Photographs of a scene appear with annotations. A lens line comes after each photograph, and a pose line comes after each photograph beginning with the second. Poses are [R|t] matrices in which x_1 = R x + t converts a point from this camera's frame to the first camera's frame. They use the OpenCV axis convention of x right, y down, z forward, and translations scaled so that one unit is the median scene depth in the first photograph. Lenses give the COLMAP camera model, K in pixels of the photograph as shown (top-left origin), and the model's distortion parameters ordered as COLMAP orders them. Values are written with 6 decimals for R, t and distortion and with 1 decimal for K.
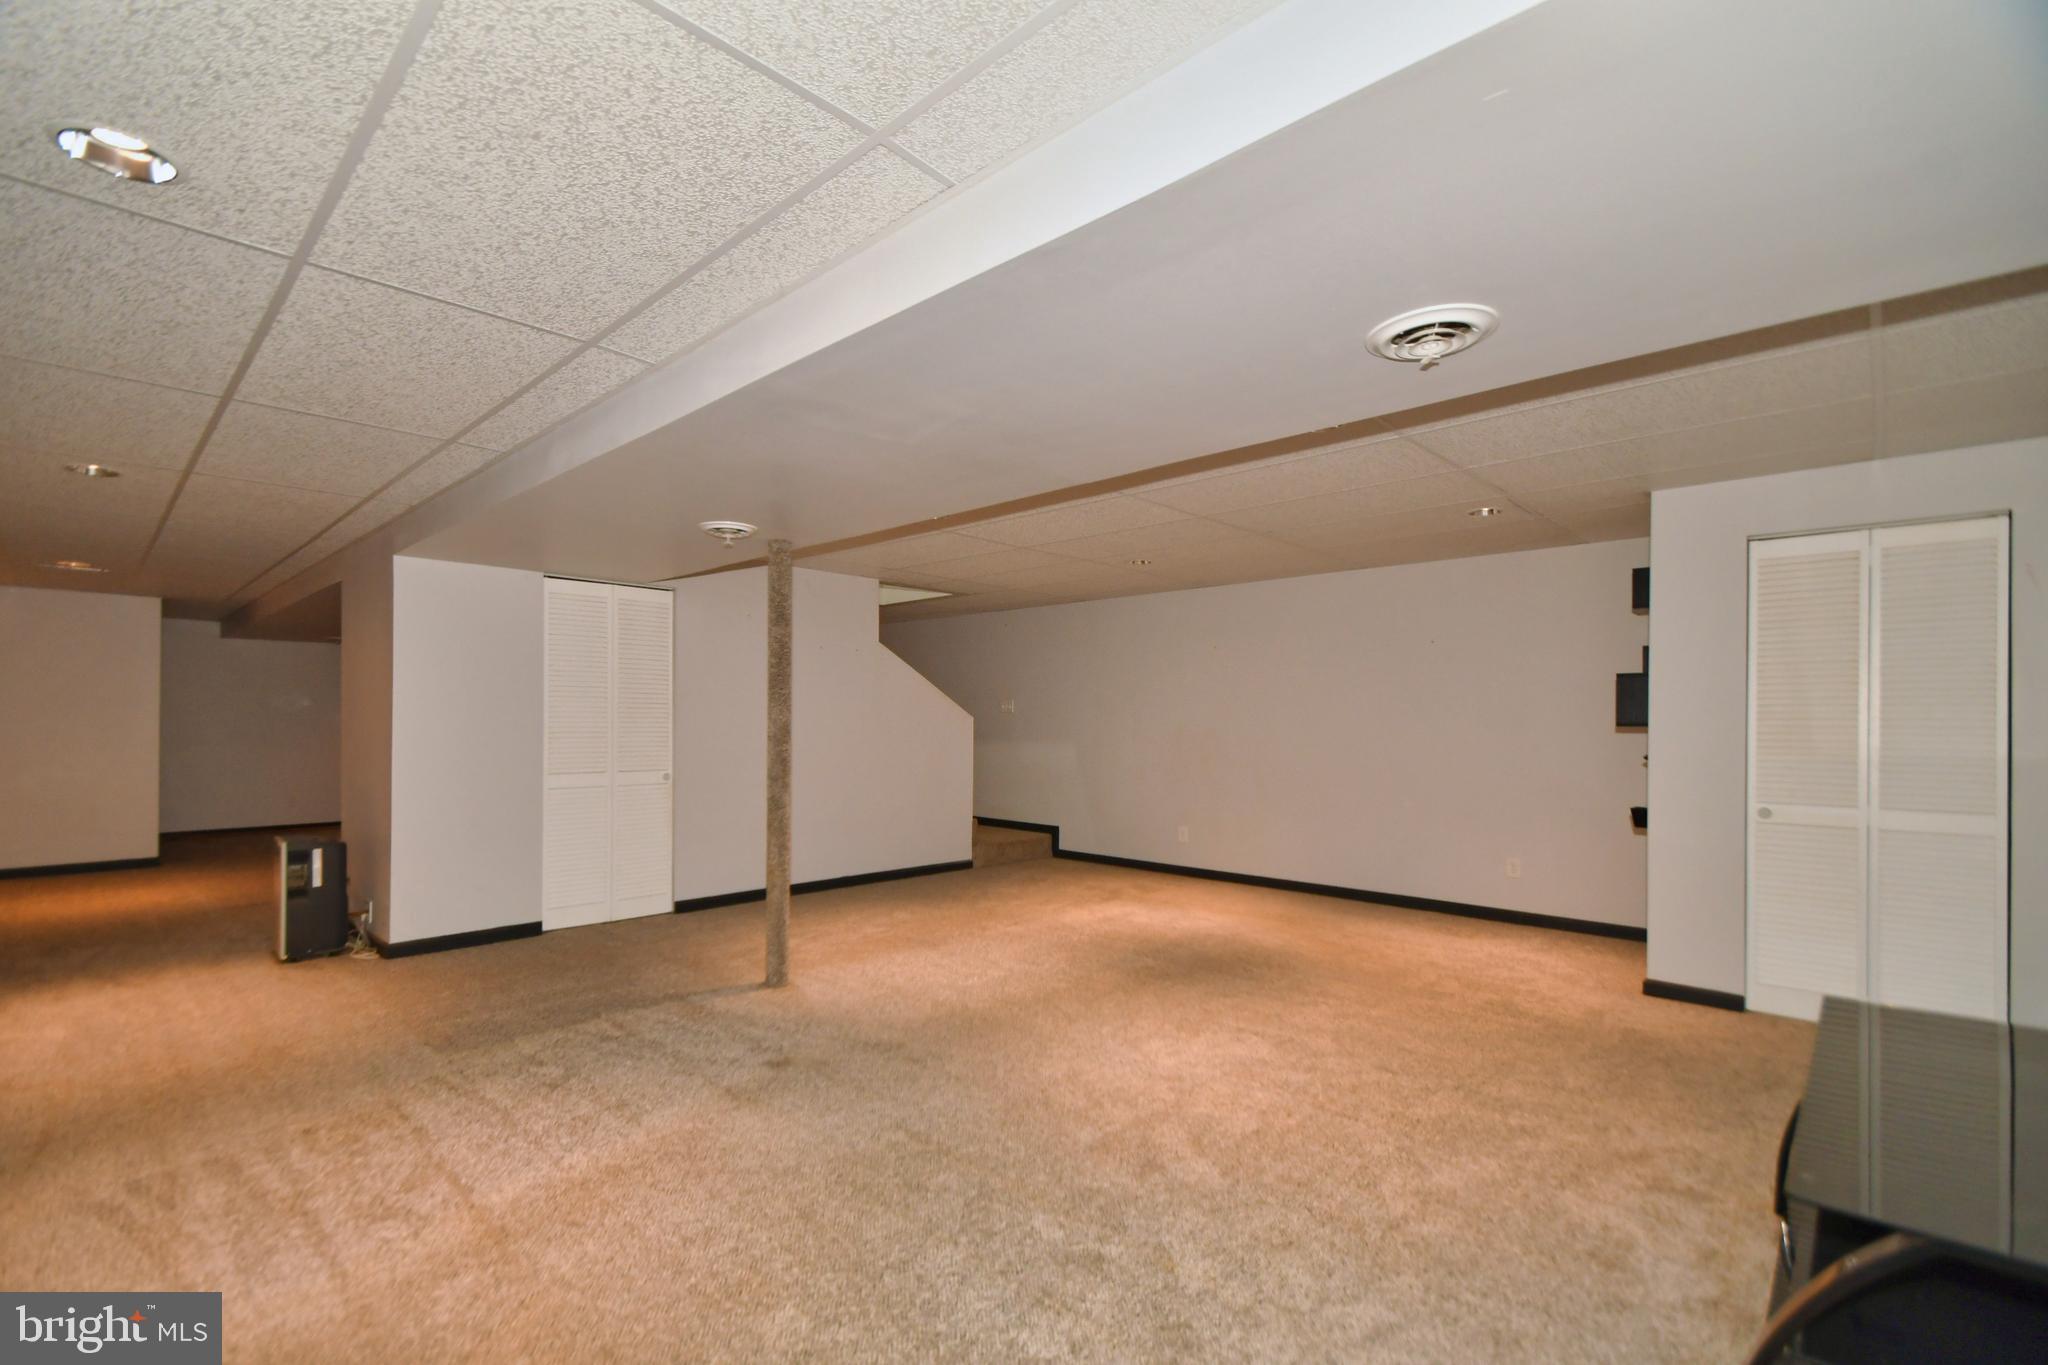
lens RADIAL K [[905.8, 0, 994.8], [0, 905.8, 716.4], [0, 0, 1]] dist [0.003284, 0.000113]
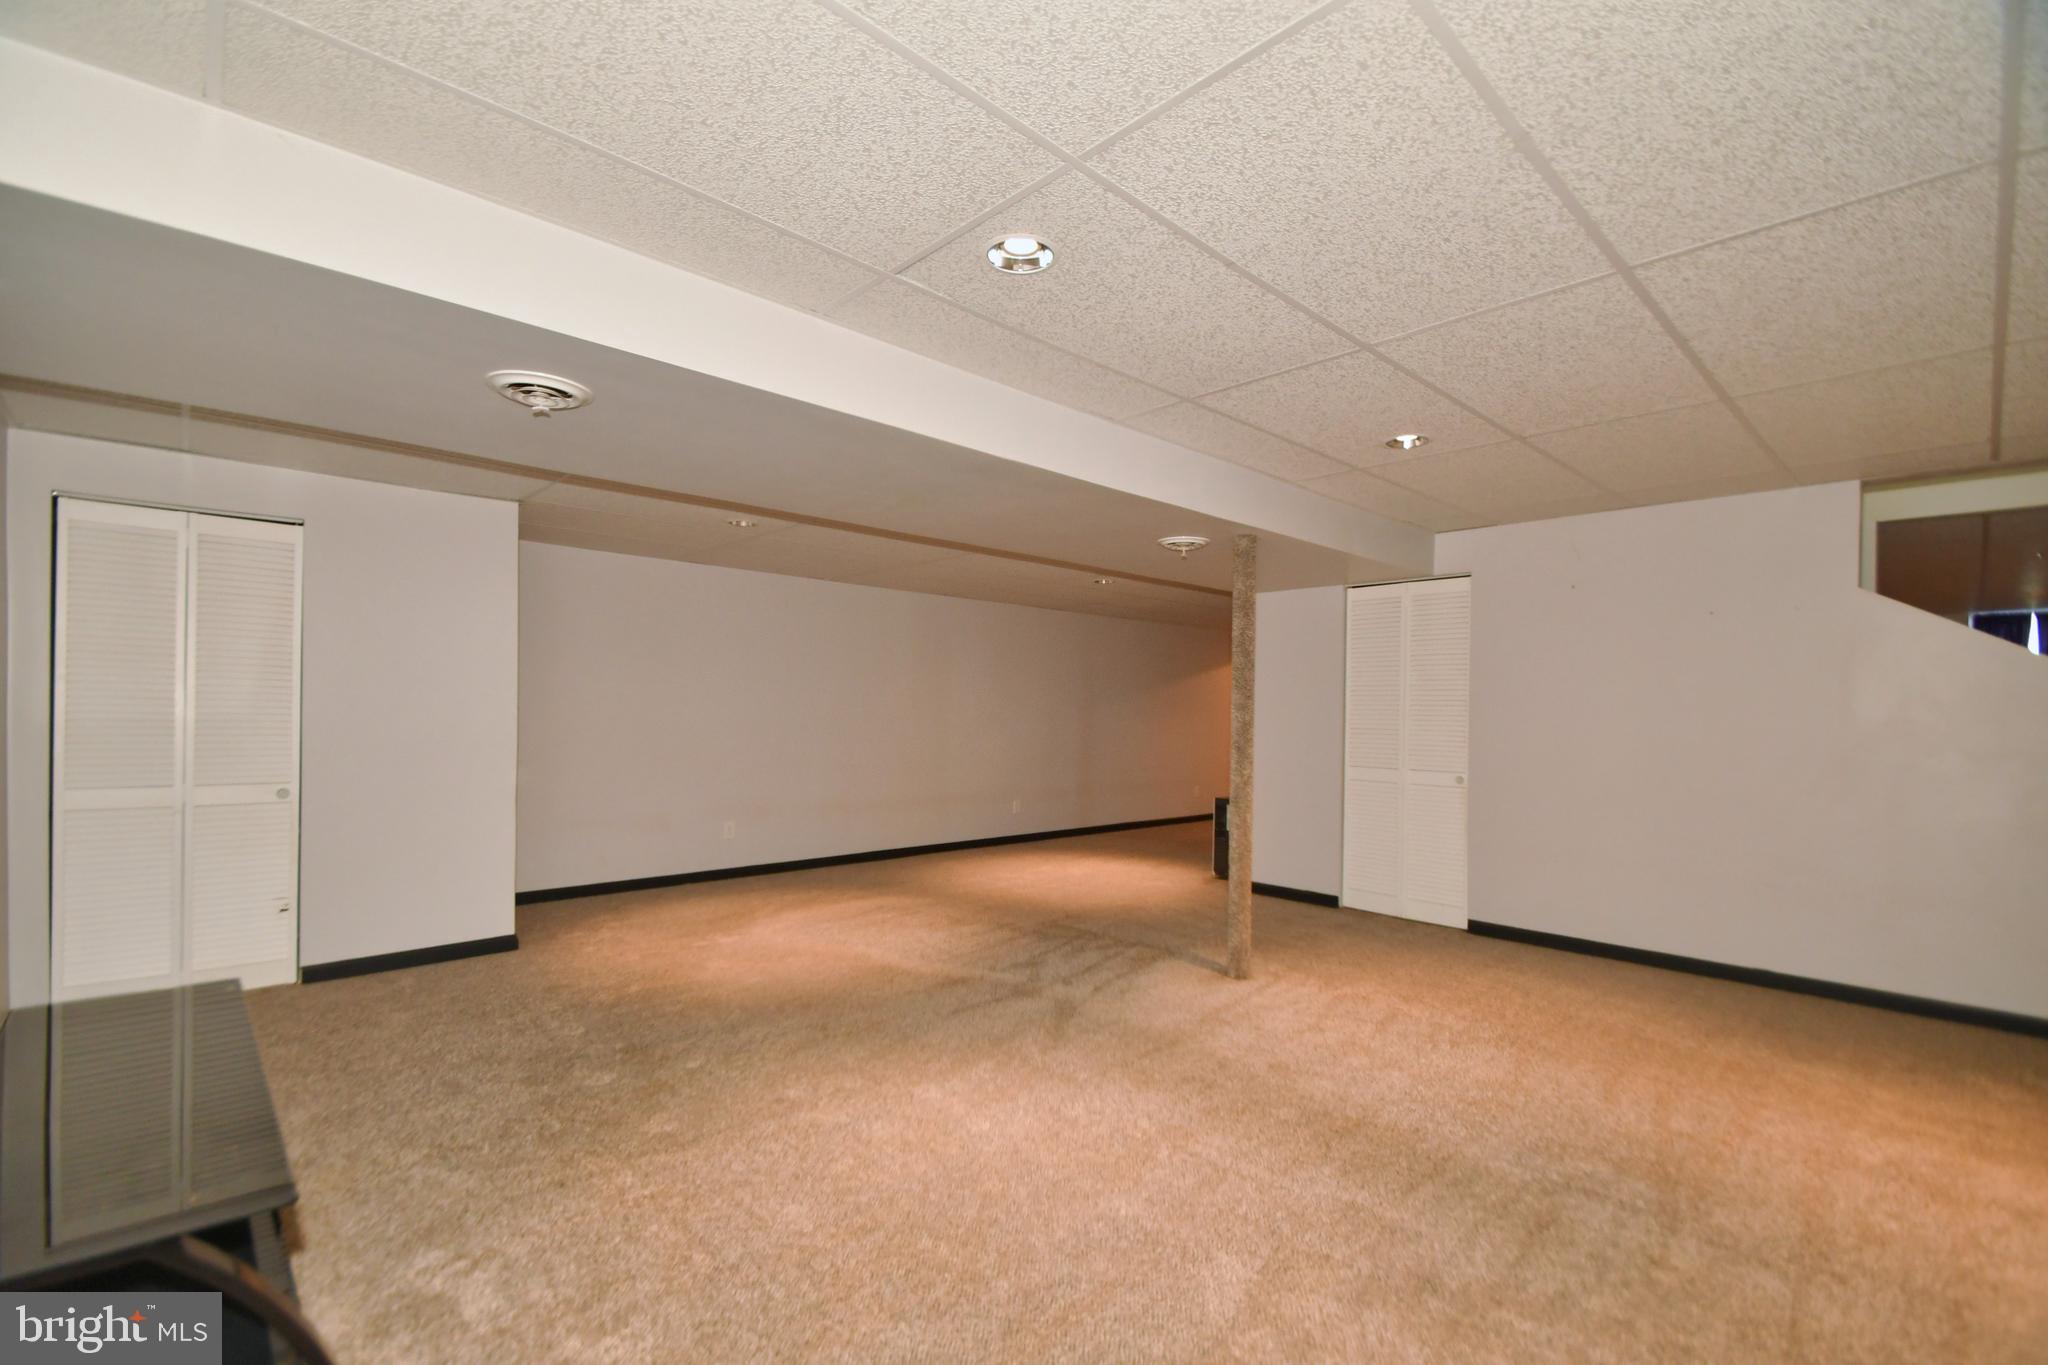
lens RADIAL K [[905.8, 0, 994.8], [0, 905.8, 716.4], [0, 0, 1]] dist [0.003284, 0.000113]
pose [[-0.063354, 0.003609, -0.997985, 0.652095], [-0.009145, 0.999949, 0.004197, 0.002254], [0.997949, 0.009392, -0.063317, 0.649928]]
